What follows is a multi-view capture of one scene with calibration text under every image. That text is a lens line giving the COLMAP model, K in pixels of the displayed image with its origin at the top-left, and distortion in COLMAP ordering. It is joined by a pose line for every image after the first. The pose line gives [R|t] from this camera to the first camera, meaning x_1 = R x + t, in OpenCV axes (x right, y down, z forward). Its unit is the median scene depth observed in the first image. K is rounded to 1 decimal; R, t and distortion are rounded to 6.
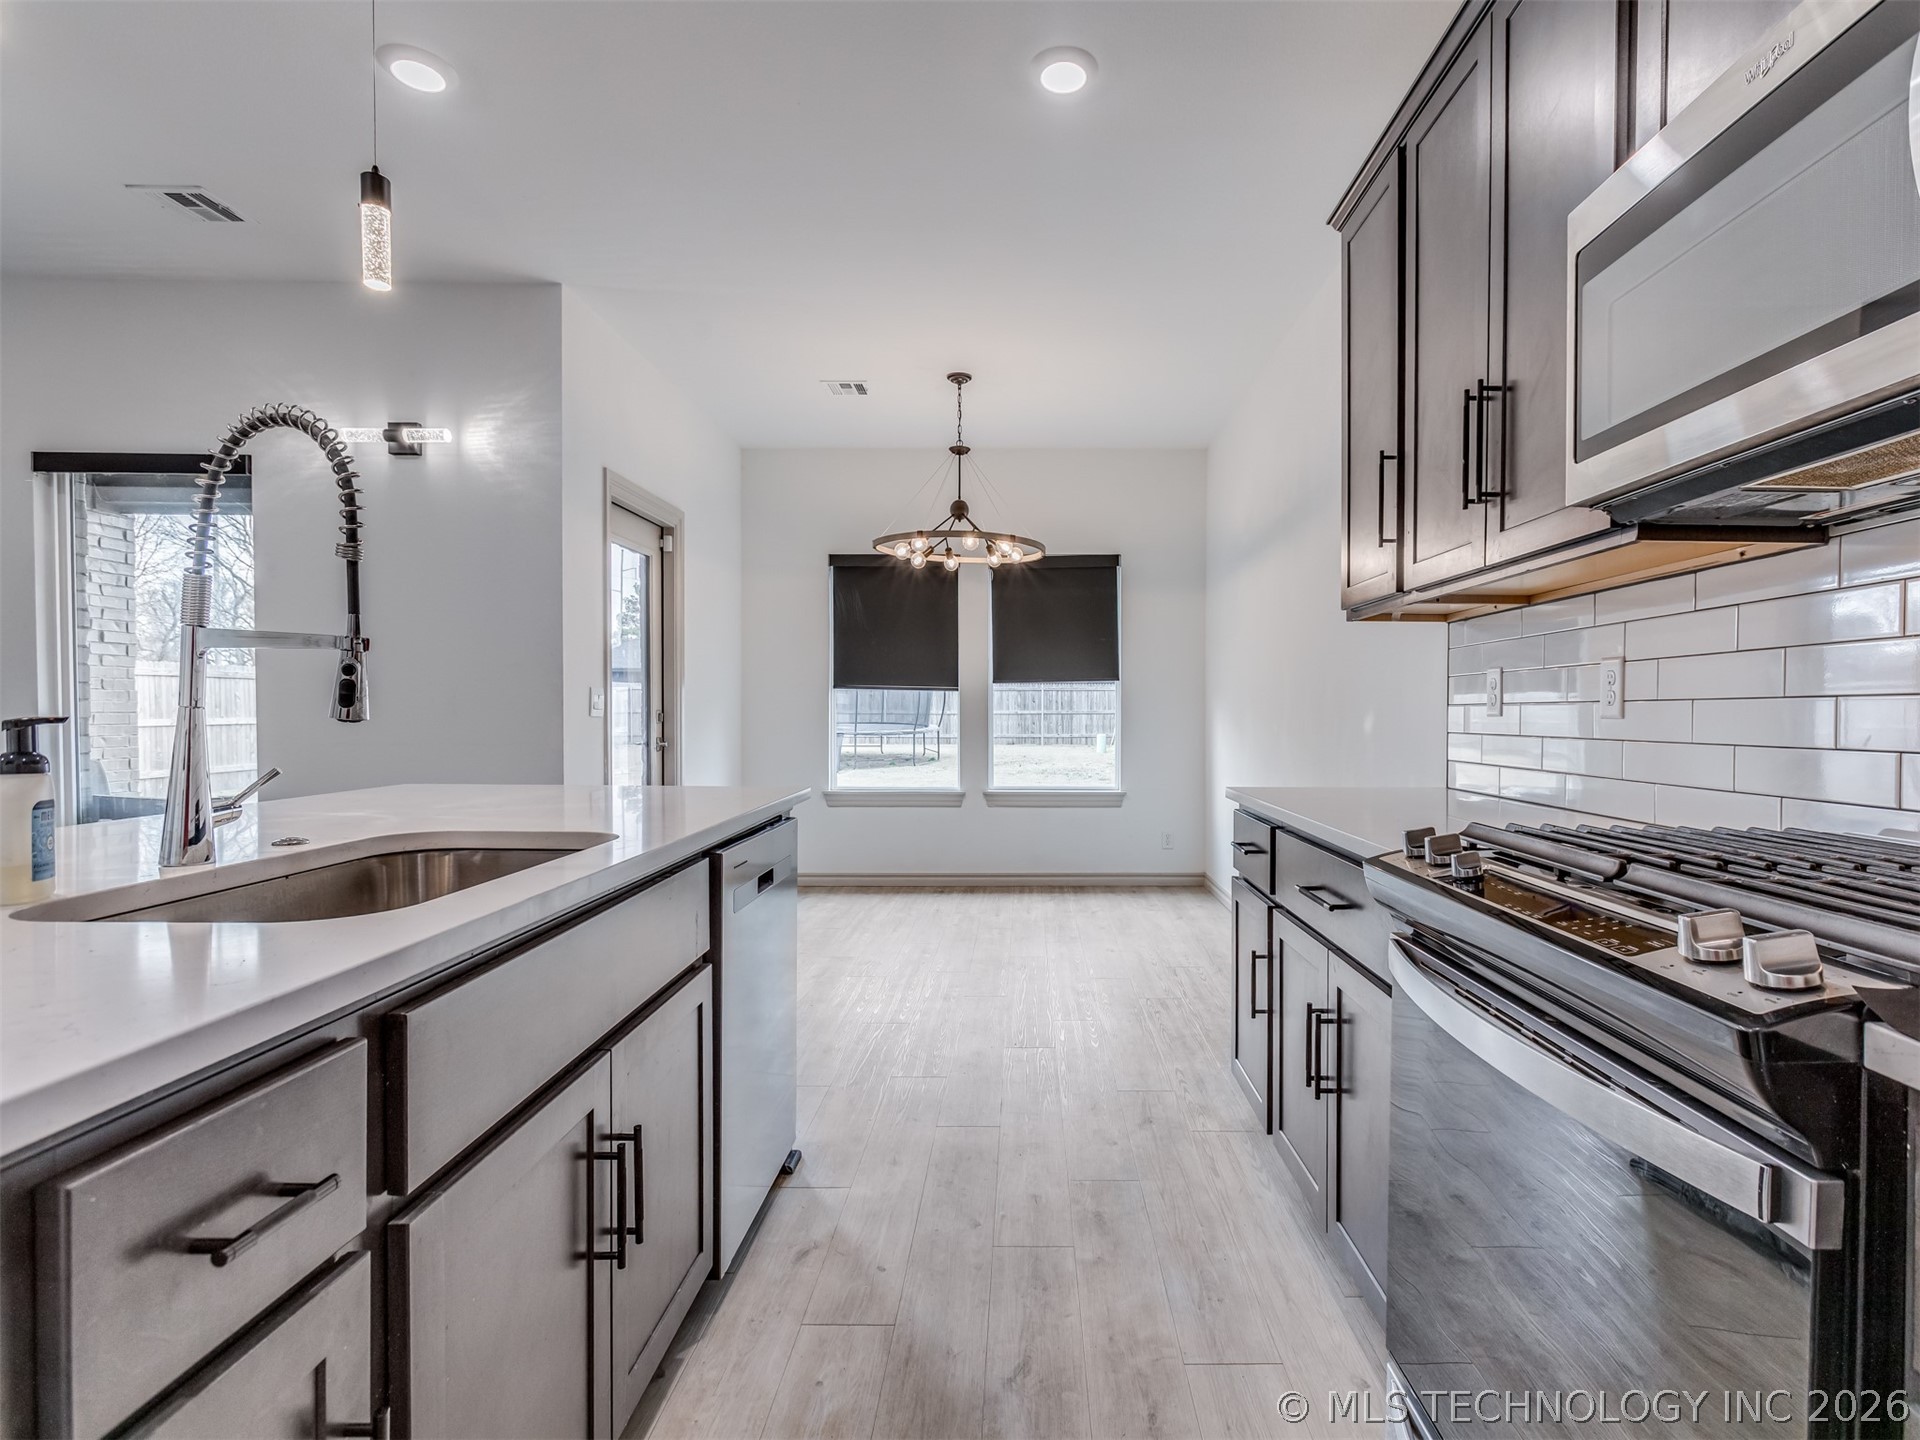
lens RADIAL K [[1016.3, 0, 946.9], [0, 1016.3, 716.4], [0, 0, 1]] dist [-0.014415, 0.018425]
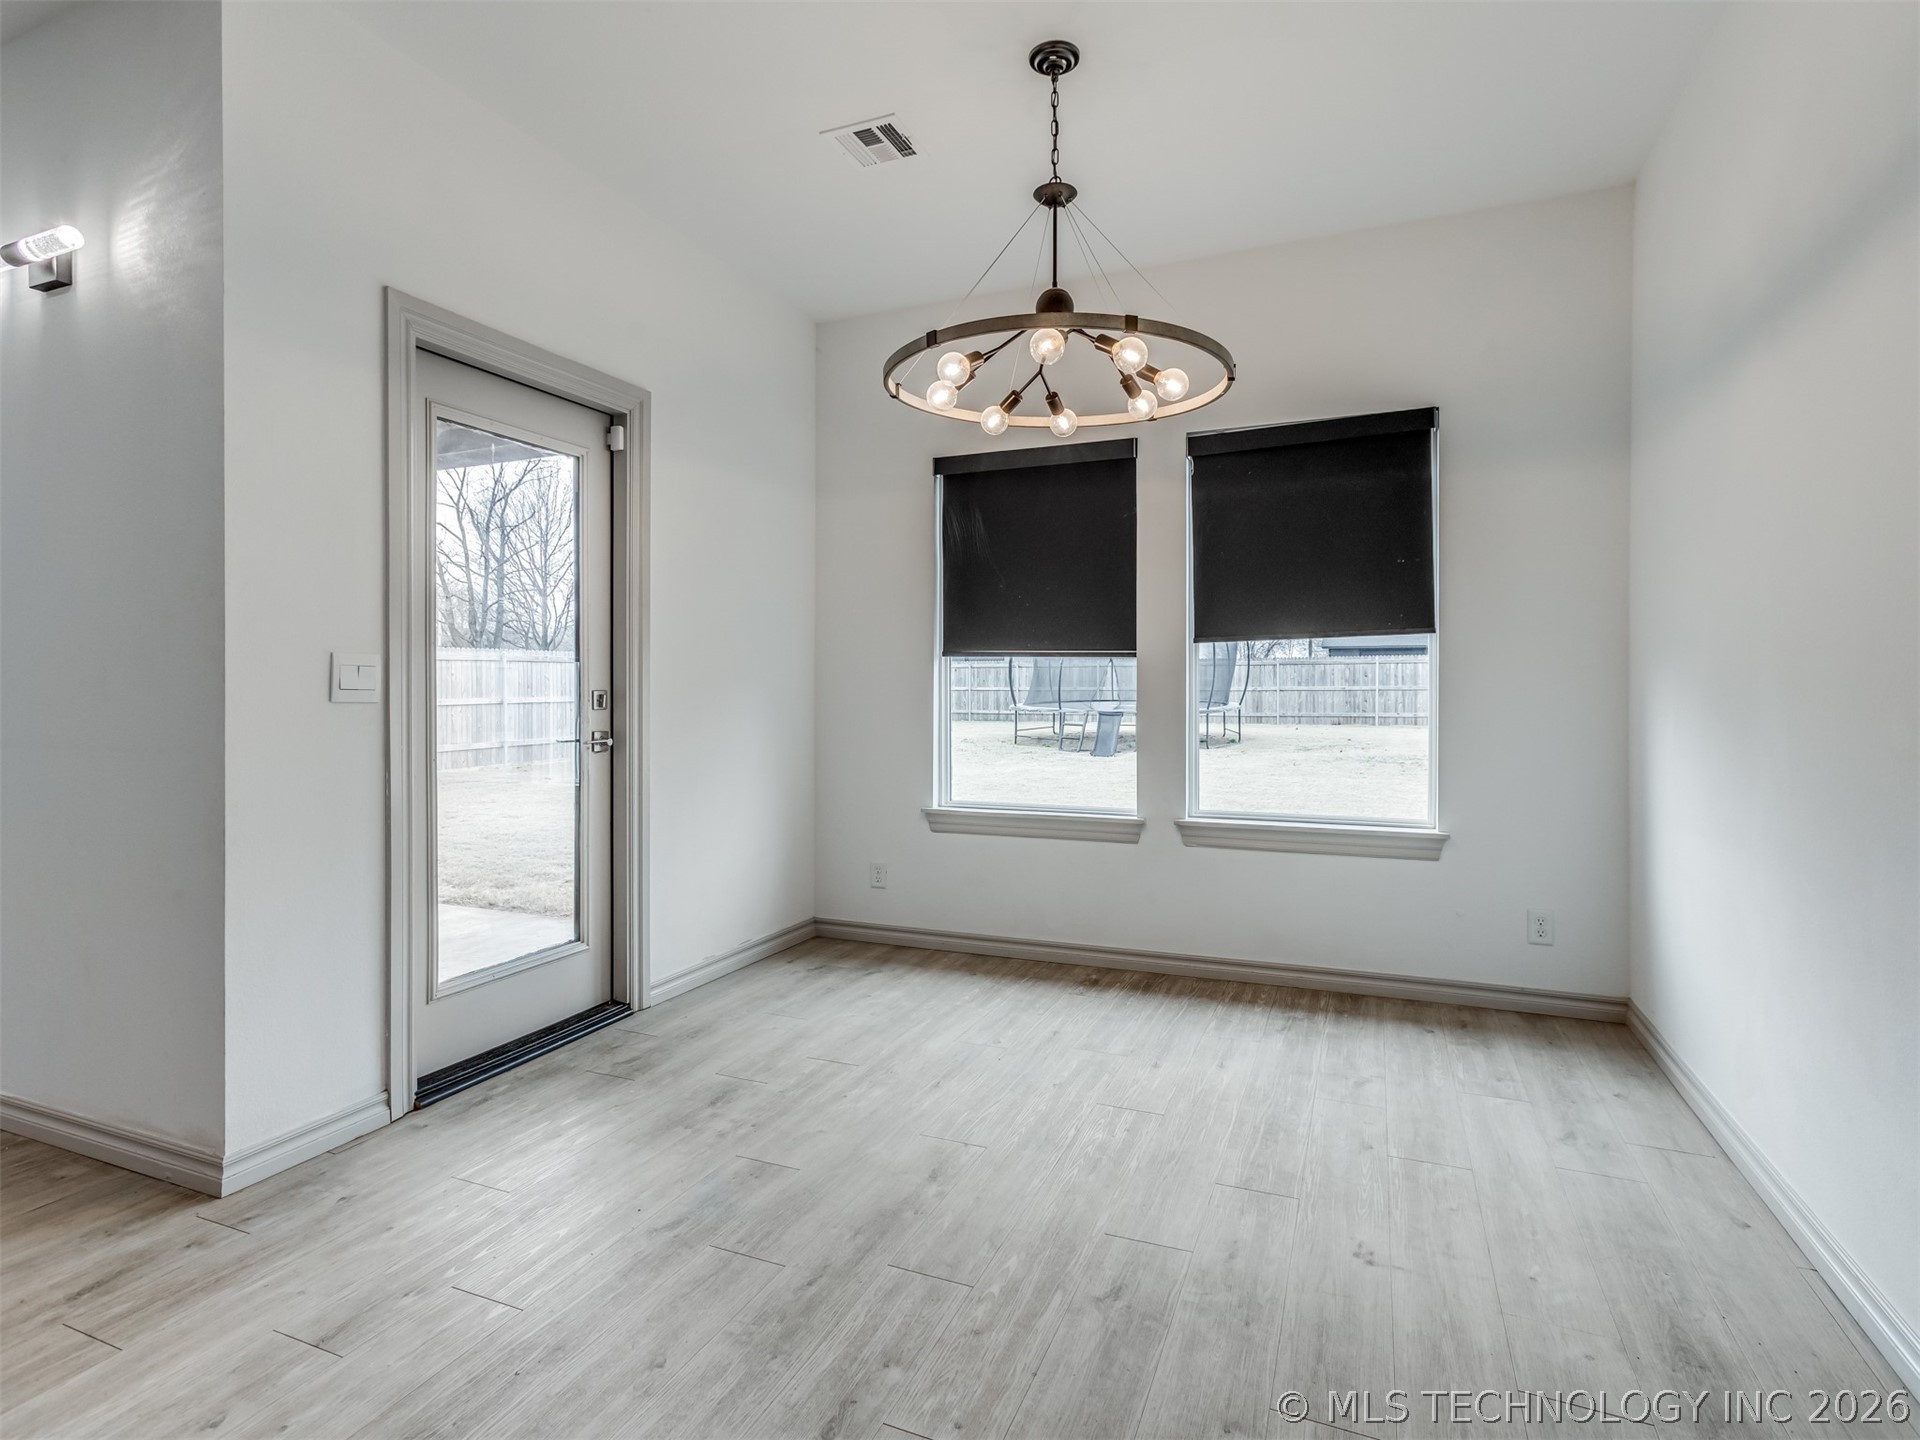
lens RADIAL K [[943.2, 0, 845.9], [0, 943.2, 698.4], [0, 0, 1]] dist [-0.021611, 0.016651]
pose [[0.907806, 0.000476, -0.419390, 0.092539], [0.002096, 0.999982, 0.005673, -0.003432], [0.419385, -0.006029, 0.907789, 0.402831]]
